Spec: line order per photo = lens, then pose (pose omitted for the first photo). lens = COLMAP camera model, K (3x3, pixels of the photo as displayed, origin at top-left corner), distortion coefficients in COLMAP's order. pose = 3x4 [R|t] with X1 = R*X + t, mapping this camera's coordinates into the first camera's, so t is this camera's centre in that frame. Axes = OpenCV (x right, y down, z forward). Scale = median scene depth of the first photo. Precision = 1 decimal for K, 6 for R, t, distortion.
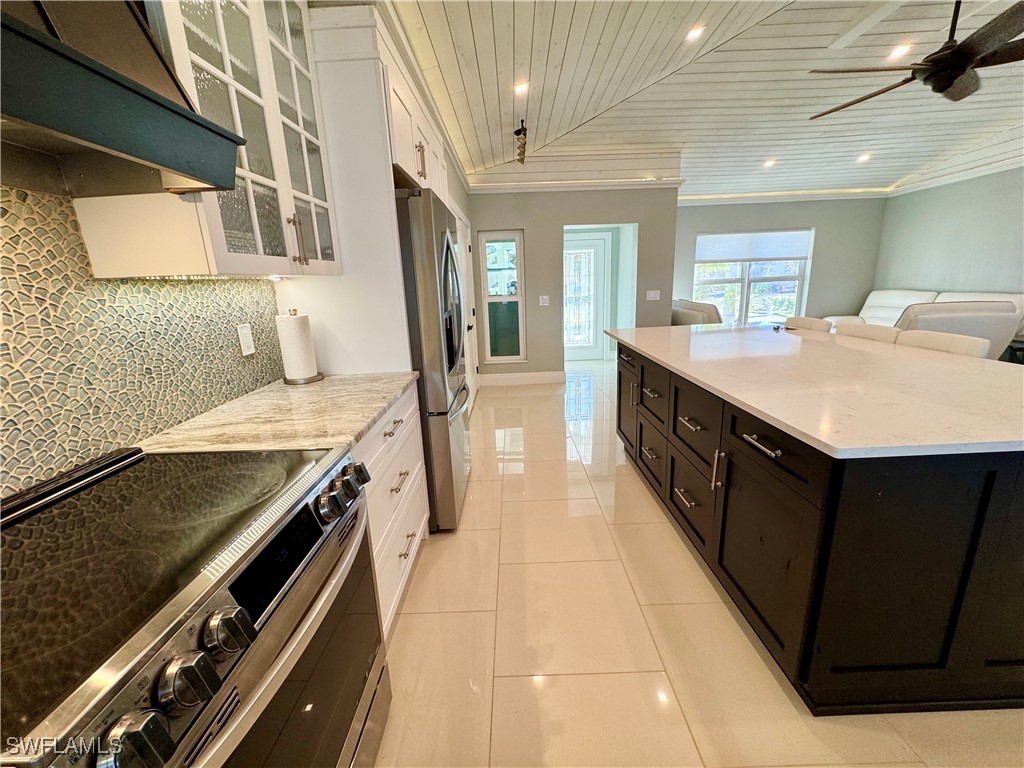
lens RADIAL K [[410.4, 0, 513.3], [0, 410.4, 384.8], [0, 0, 1]] dist [-0.002818, 0.000531]
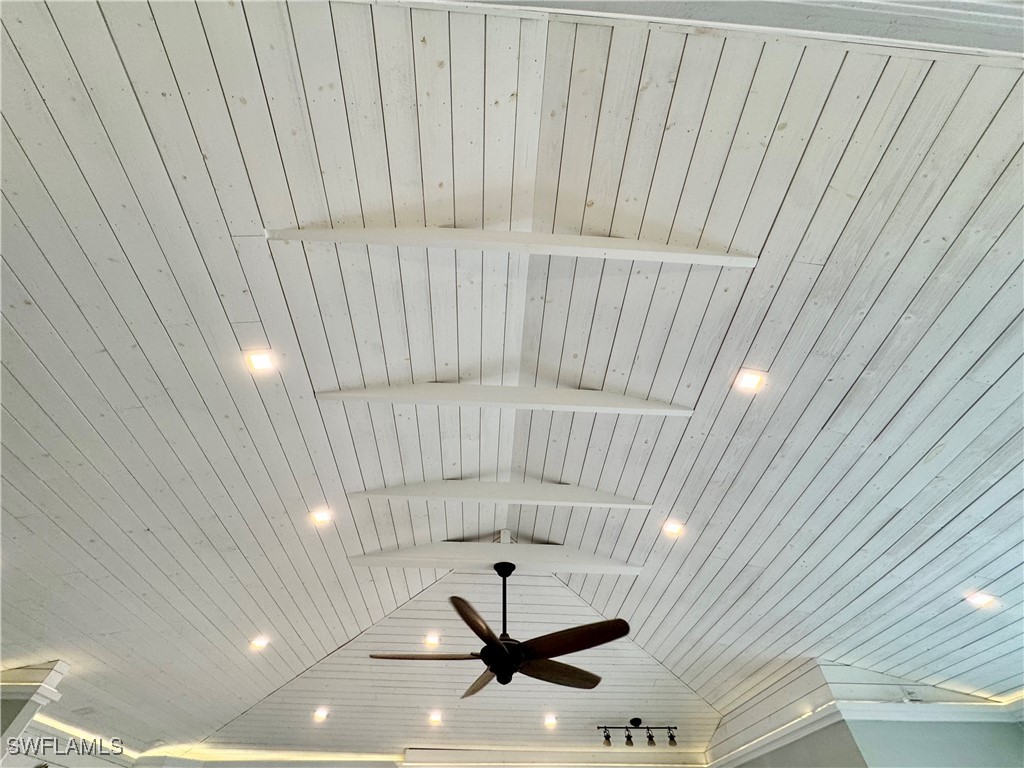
lens RADIAL K [[410.4, 0, 514.9], [0, 410.4, 386.9], [0, 0, 1]] dist [-0.002818, 0.000531]
pose [[0.079429, -0.752472, -0.653817, 3.333213], [-0.237824, 0.622644, -0.745489, -0.650247], [0.968055, 0.214707, -0.129500, 1.484894]]
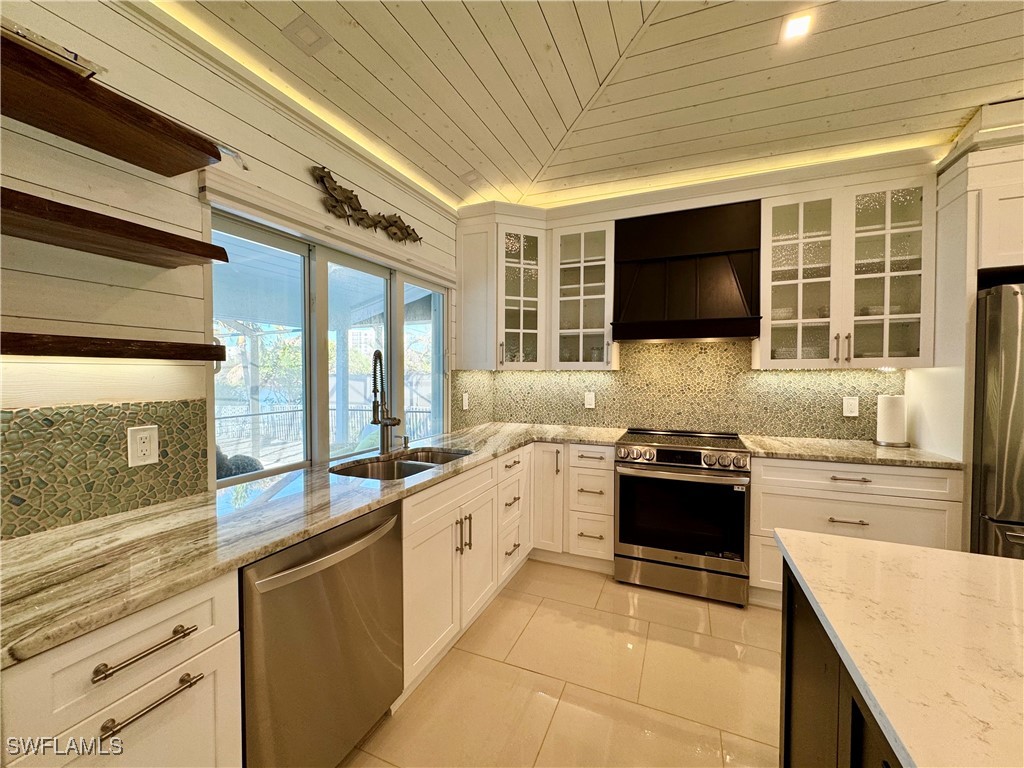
lens RADIAL K [[410.4, 0, 515.9], [0, 410.4, 383.6], [0, 0, 1]] dist [-0.002818, 0.000531]
pose [[-0.379154, 0.060213, -0.923372, 1.266879], [-0.215512, 0.964693, 0.151401, -0.155178], [0.899887, 0.256402, -0.352791, 0.373904]]
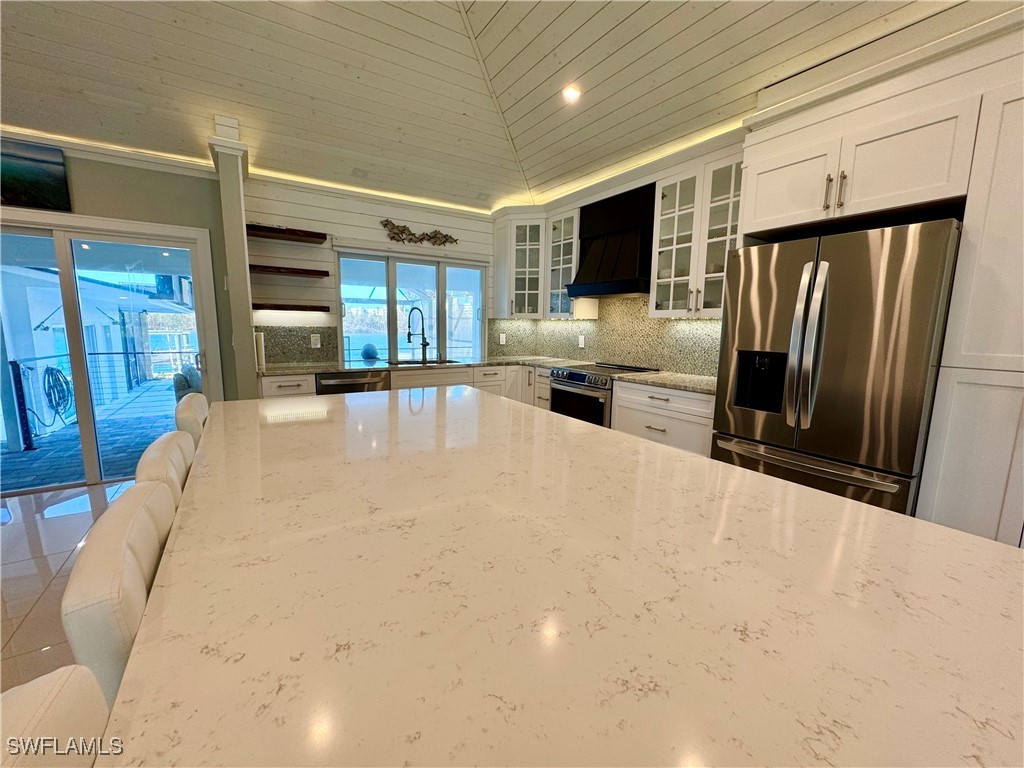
lens RADIAL K [[410.4, 0, 511.5], [0, 410.4, 383.0], [0, 0, 1]] dist [-0.002818, 0.000531]
pose [[-0.832591, 0.100114, -0.544766, 1.183518], [-0.123134, 0.925463, 0.358267, -0.504848], [0.540028, 0.365369, -0.758205, 1.883605]]
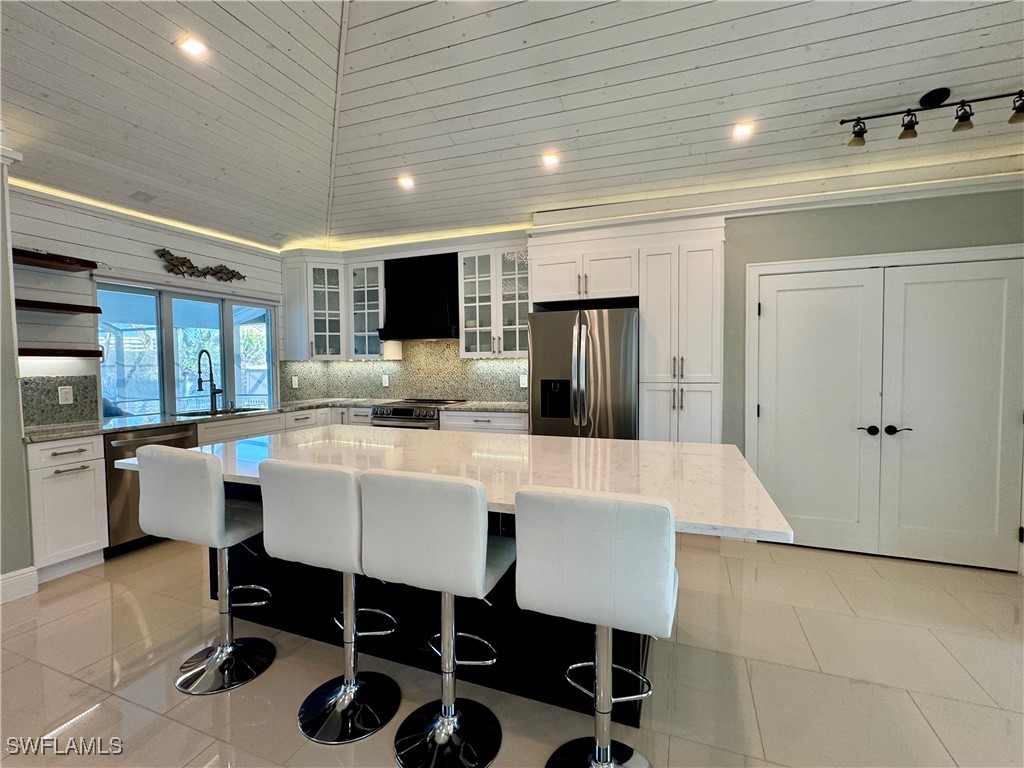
lens RADIAL K [[462.4, 0, 512.7], [0, 462.4, 384.5], [0, 0, 1]] dist [-0.002477, 0.000390]
pose [[-0.347312, 0.080961, -0.934248, 1.985132], [-0.210841, 0.964016, 0.161922, -0.528612], [0.913740, 0.253215, -0.317745, 1.823286]]
